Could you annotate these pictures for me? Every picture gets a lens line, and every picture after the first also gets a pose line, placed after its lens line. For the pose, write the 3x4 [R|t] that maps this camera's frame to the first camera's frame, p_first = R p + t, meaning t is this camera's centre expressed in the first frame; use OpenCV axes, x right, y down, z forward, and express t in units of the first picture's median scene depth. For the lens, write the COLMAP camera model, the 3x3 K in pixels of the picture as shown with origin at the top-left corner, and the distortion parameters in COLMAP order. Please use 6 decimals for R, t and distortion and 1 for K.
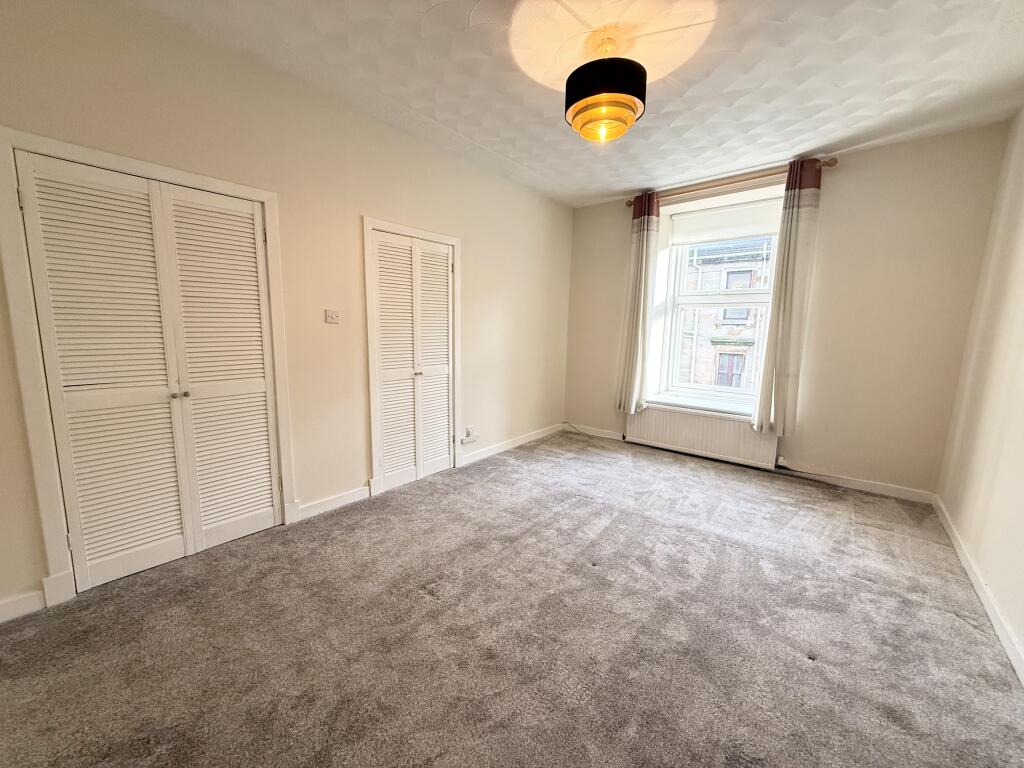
lens RADIAL K [[406.4, 0, 509.5], [0, 406.4, 382.9], [0, 0, 1]] dist [-0.000537, 0.000077]
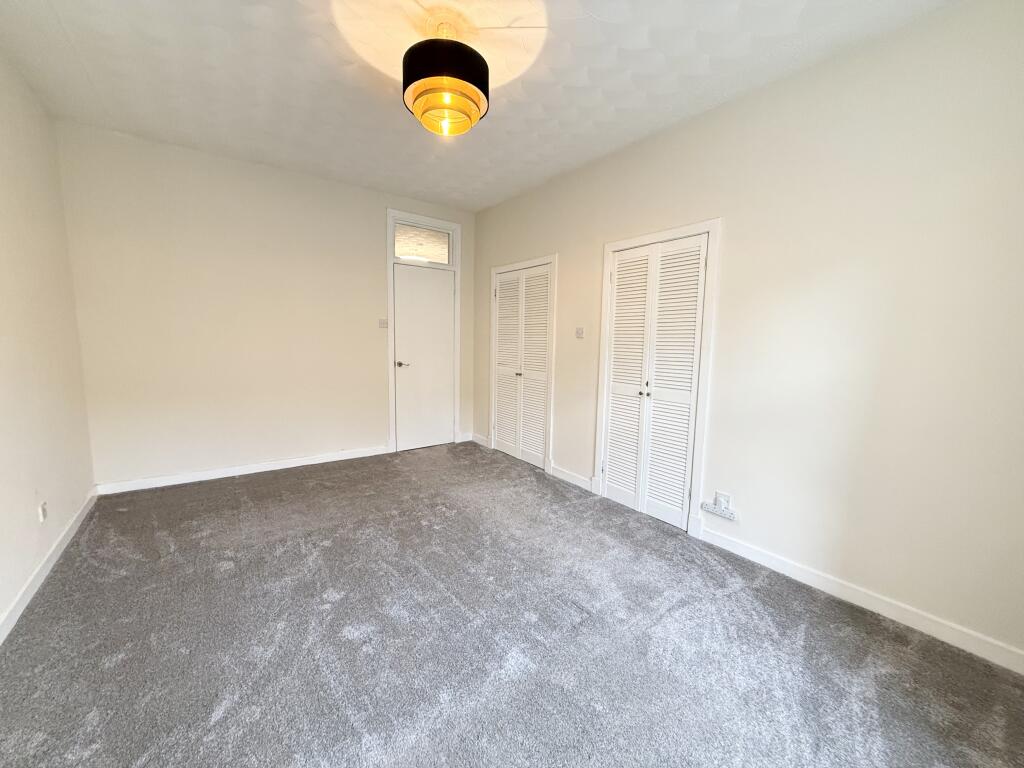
lens RADIAL K [[406.4, 0, 509.5], [0, 406.4, 382.9], [0, 0, 1]] dist [-0.000537, 0.000077]
pose [[-0.253152, 0.086722, -0.963532, 0.733953], [-0.157297, 0.979031, 0.129444, -0.118853], [0.954553, 0.184330, -0.234203, 0.949773]]
